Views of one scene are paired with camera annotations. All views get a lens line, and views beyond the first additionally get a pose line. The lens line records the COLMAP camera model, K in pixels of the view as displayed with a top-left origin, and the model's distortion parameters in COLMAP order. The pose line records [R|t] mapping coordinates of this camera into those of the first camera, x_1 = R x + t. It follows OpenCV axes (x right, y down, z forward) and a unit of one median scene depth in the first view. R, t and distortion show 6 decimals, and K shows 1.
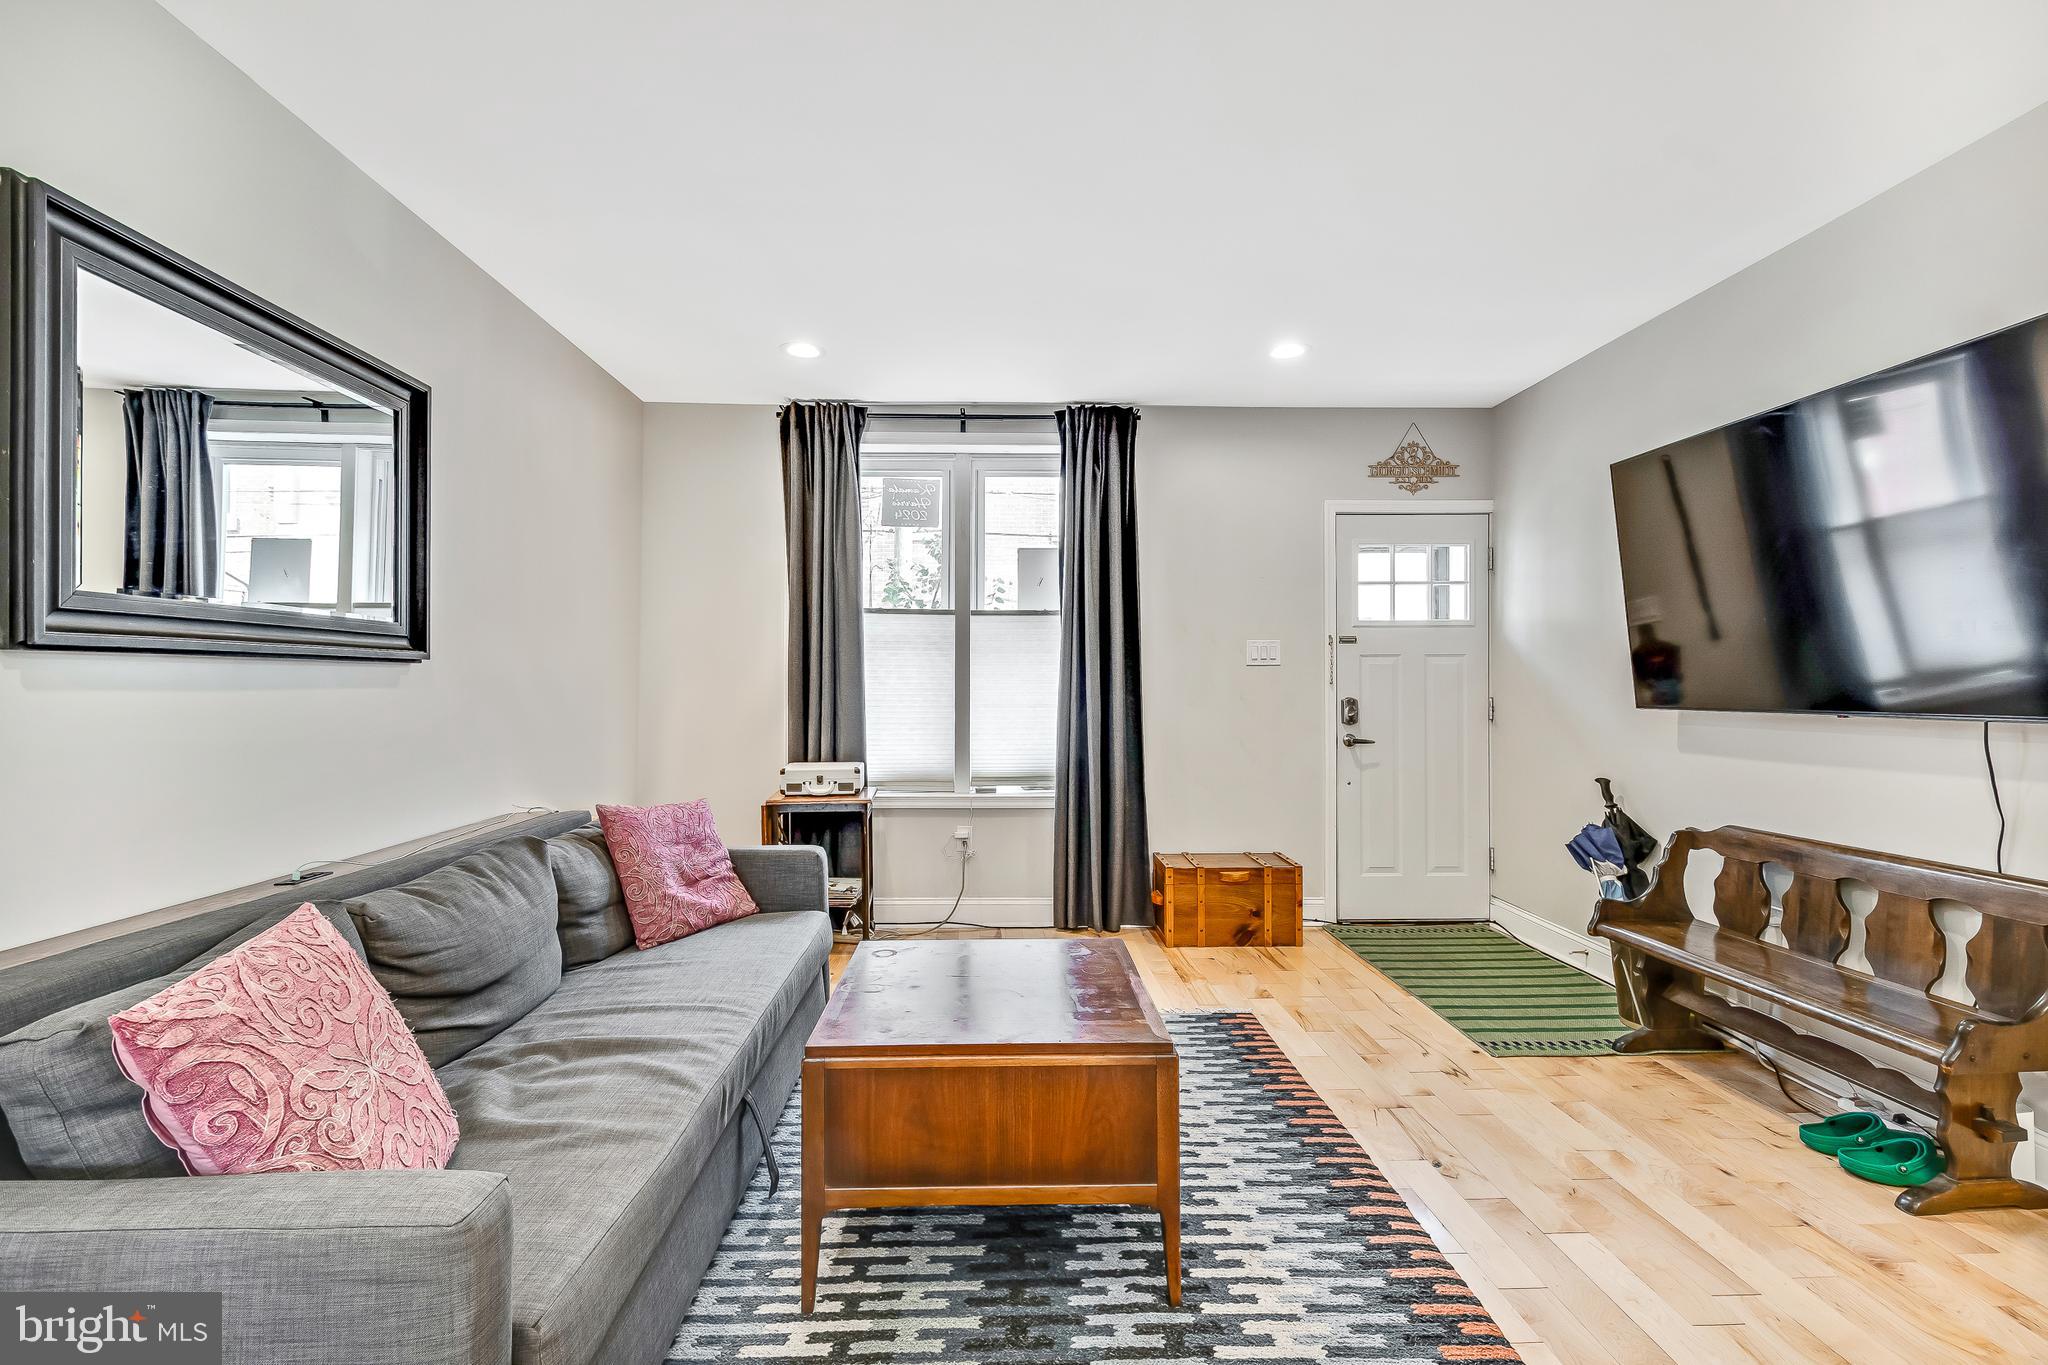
lens RADIAL K [[916.6, 0, 1017.5], [0, 916.6, 679.2], [0, 0, 1]] dist [0.015386, -0.000030]
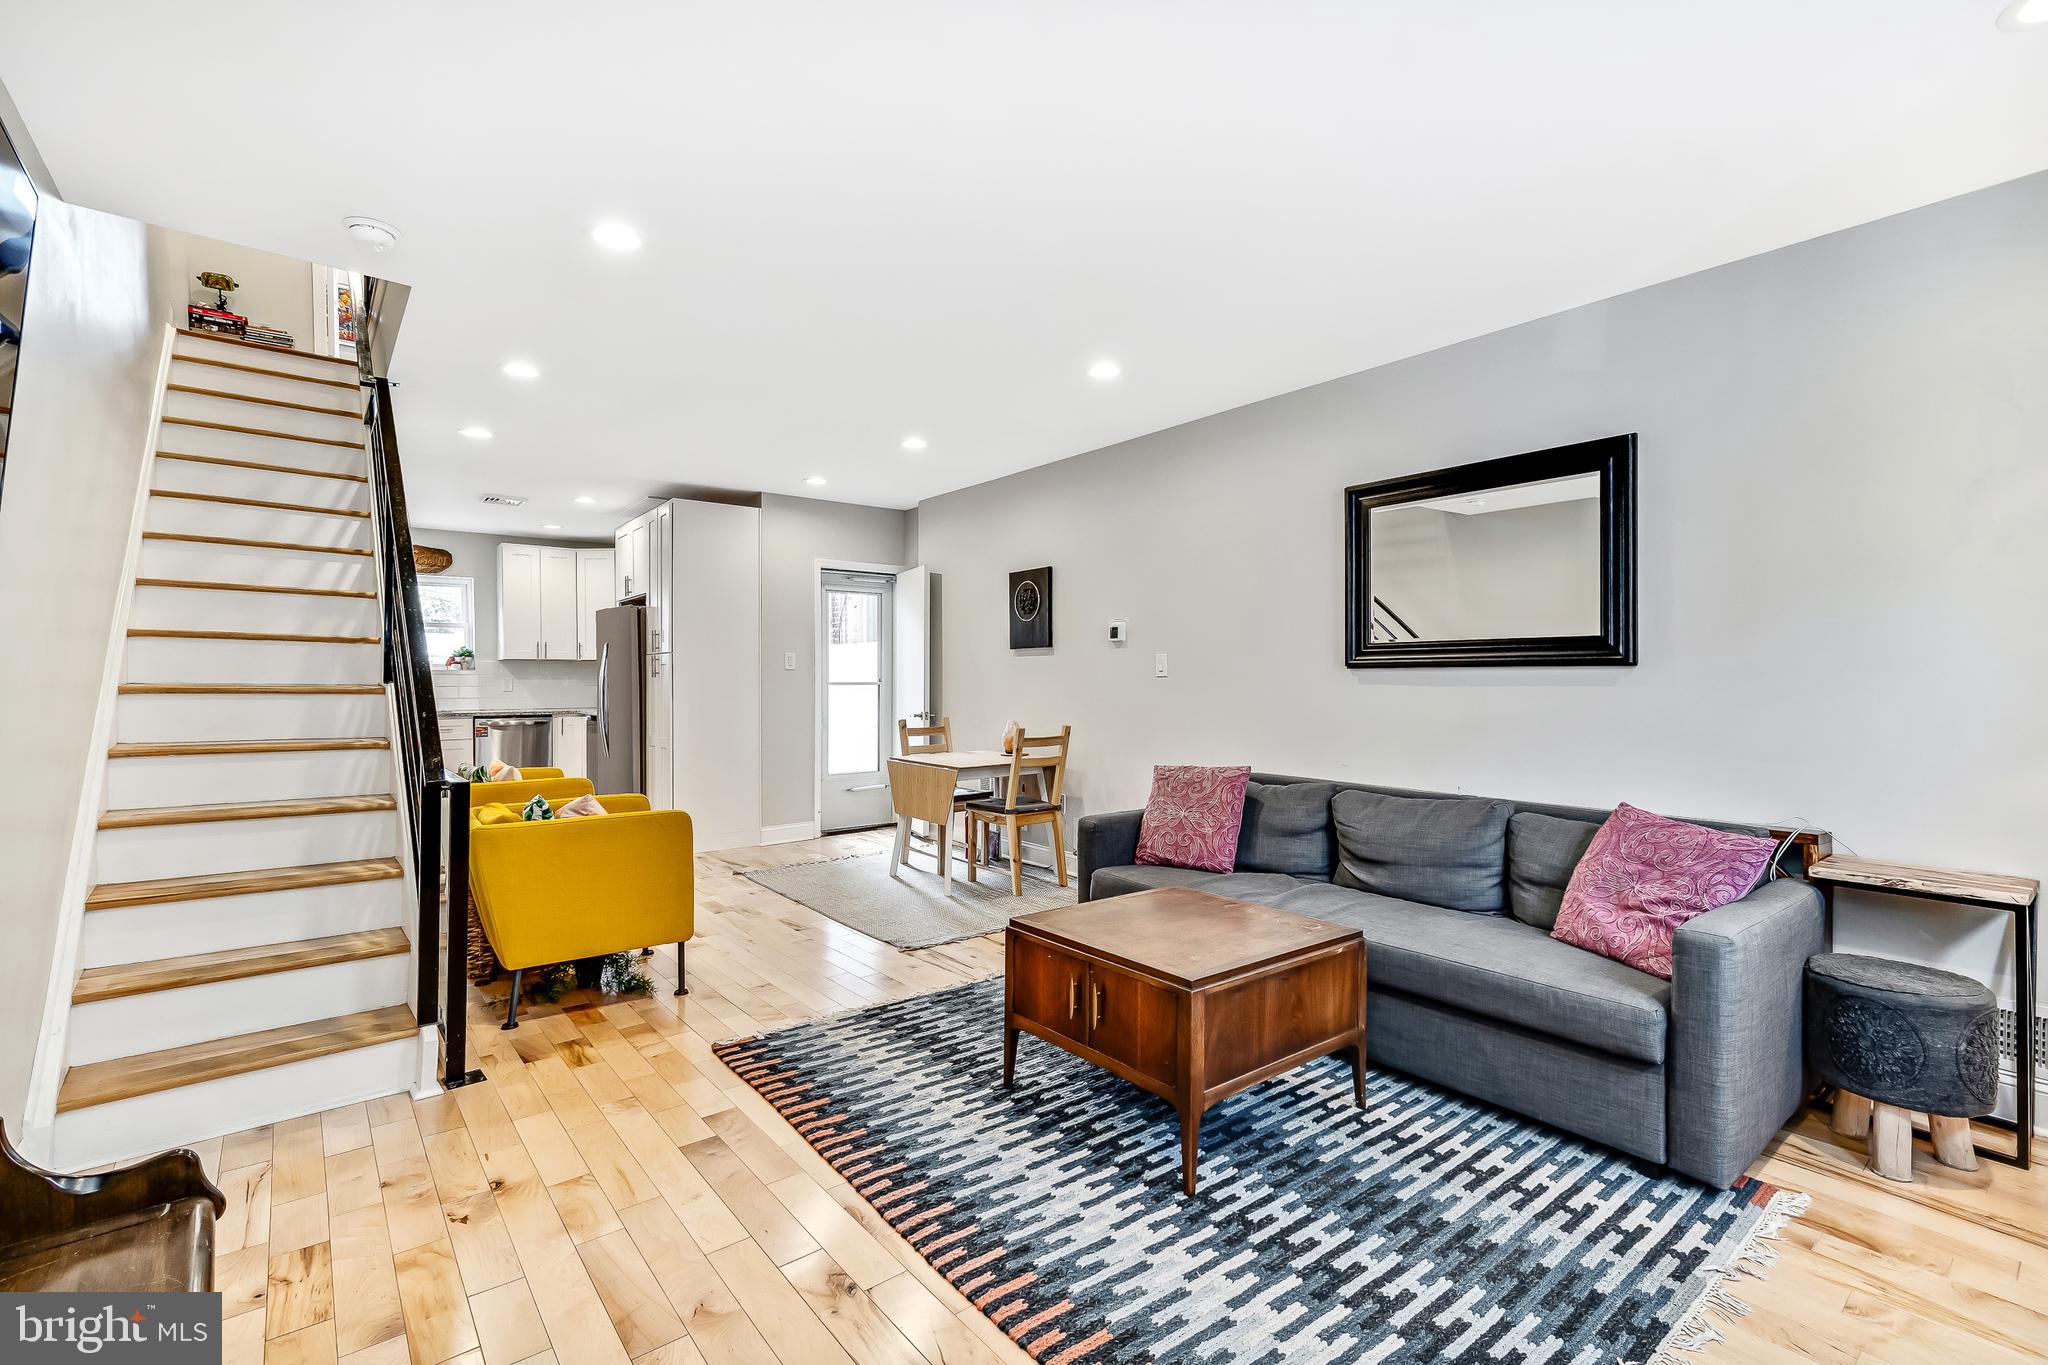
lens RADIAL K [[916.6, 0, 1033.1], [0, 916.6, 686.3], [0, 0, 1]] dist [0.015386, -0.000030]
pose [[-0.804145, 0.004402, -0.594417, 0.376894], [0.002511, 0.999989, 0.004009, 0.001496], [0.594428, 0.001731, -0.804147, 0.816125]]
